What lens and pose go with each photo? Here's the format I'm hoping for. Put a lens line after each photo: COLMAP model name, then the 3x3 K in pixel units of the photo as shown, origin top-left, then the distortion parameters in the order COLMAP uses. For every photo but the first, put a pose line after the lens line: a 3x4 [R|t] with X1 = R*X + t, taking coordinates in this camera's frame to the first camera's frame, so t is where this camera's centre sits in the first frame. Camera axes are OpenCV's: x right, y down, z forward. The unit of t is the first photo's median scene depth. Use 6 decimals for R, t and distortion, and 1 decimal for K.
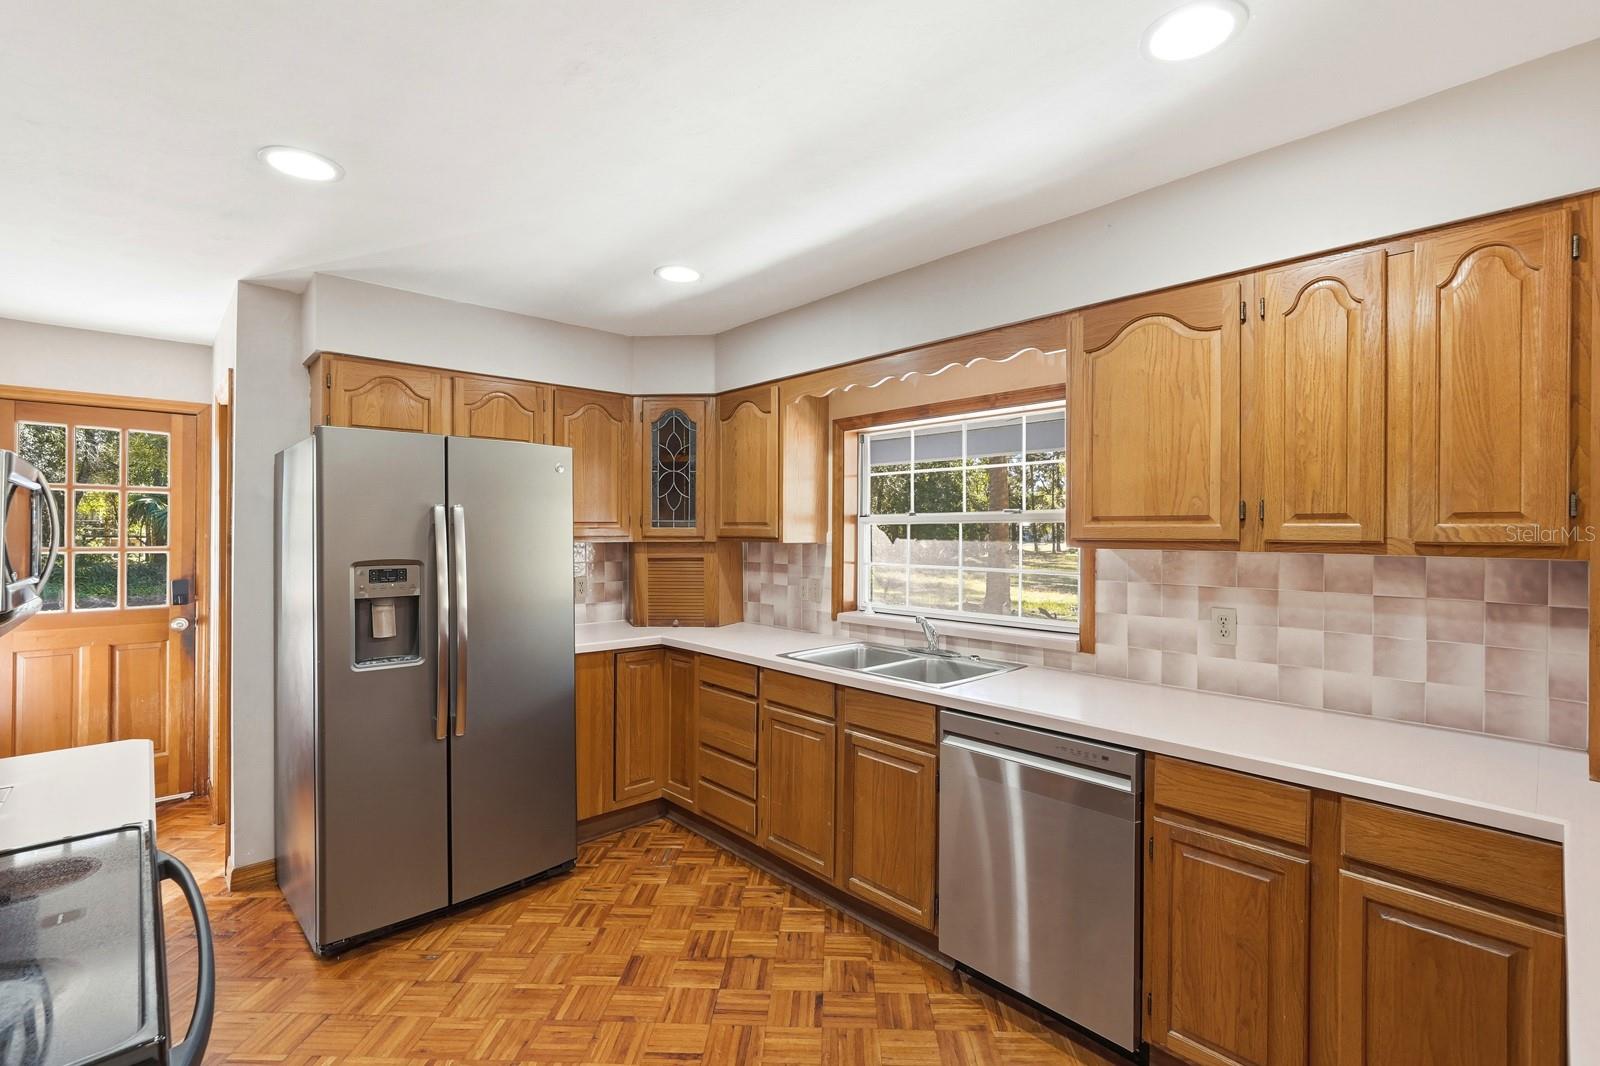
lens RADIAL K [[718.9, 0, 821.7], [0, 718.9, 534.4], [0, 0, 1]] dist [-0.009224, 0.000872]
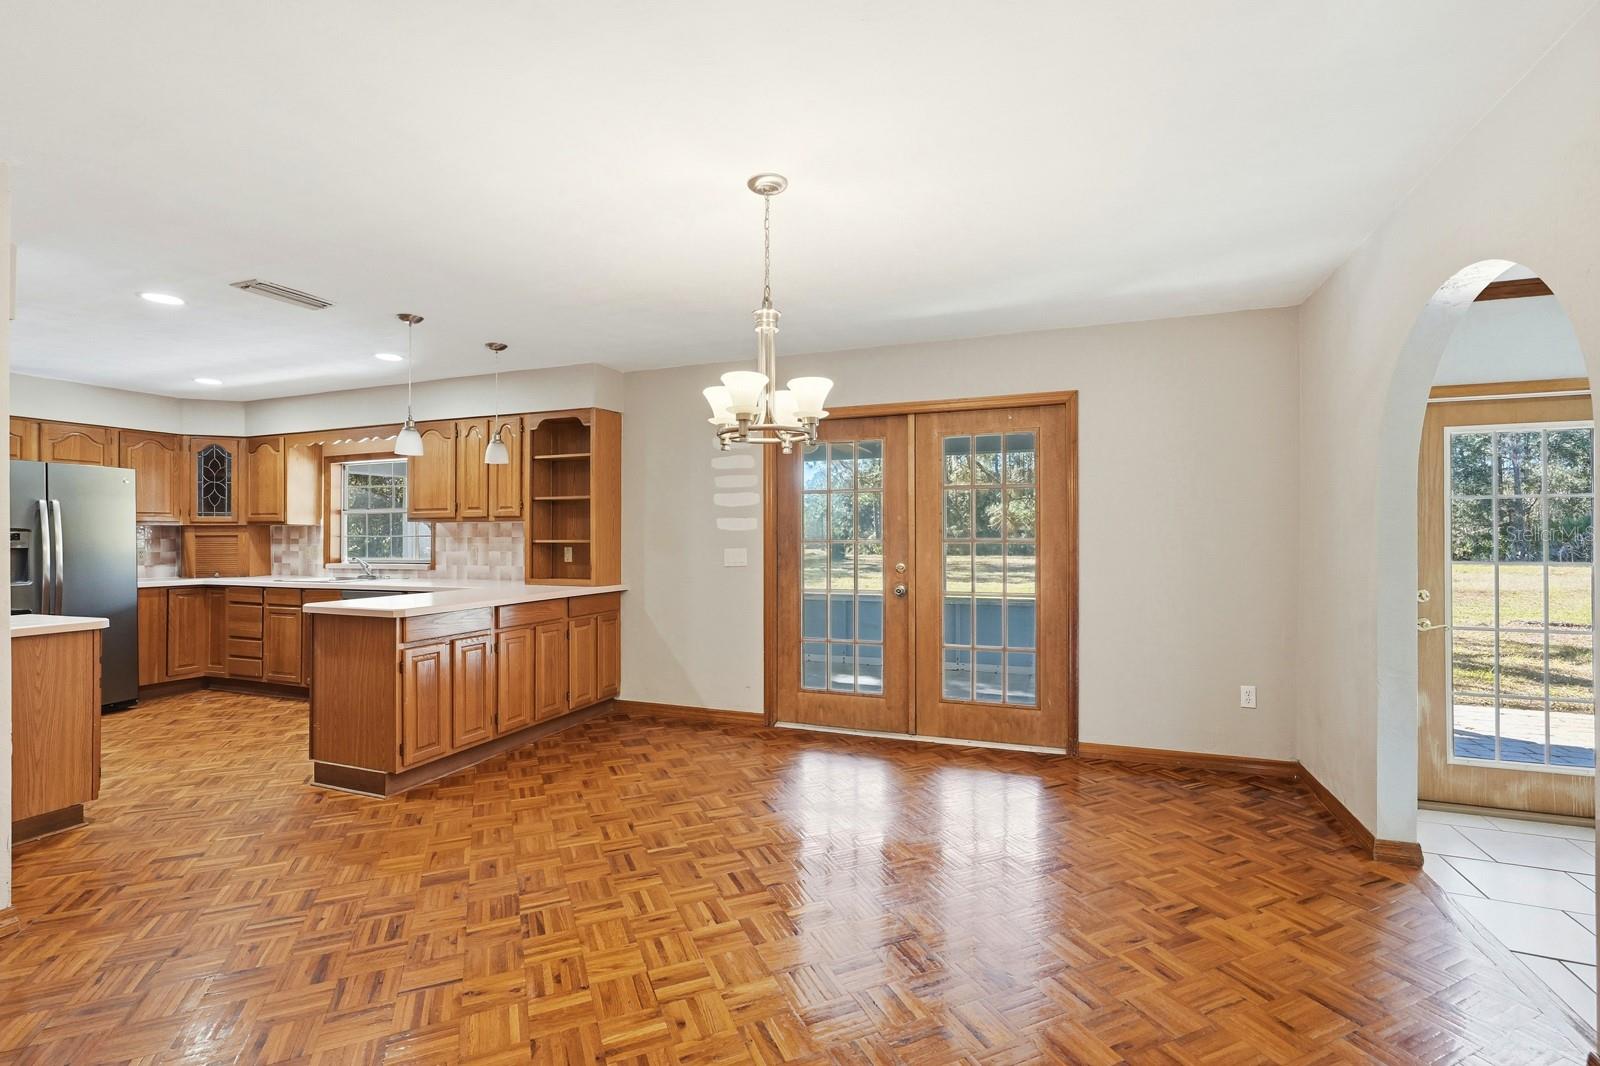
lens RADIAL K [[703.7, 0, 797.9], [0, 703.7, 535.7], [0, 0, 1]] dist [0.000985, 0.000746]
pose [[0.907794, -0.004429, 0.419393, 0.349971], [0.007985, 0.999946, -0.006723, 0.059178], [-0.419341, 0.009452, 0.907780, -1.085471]]
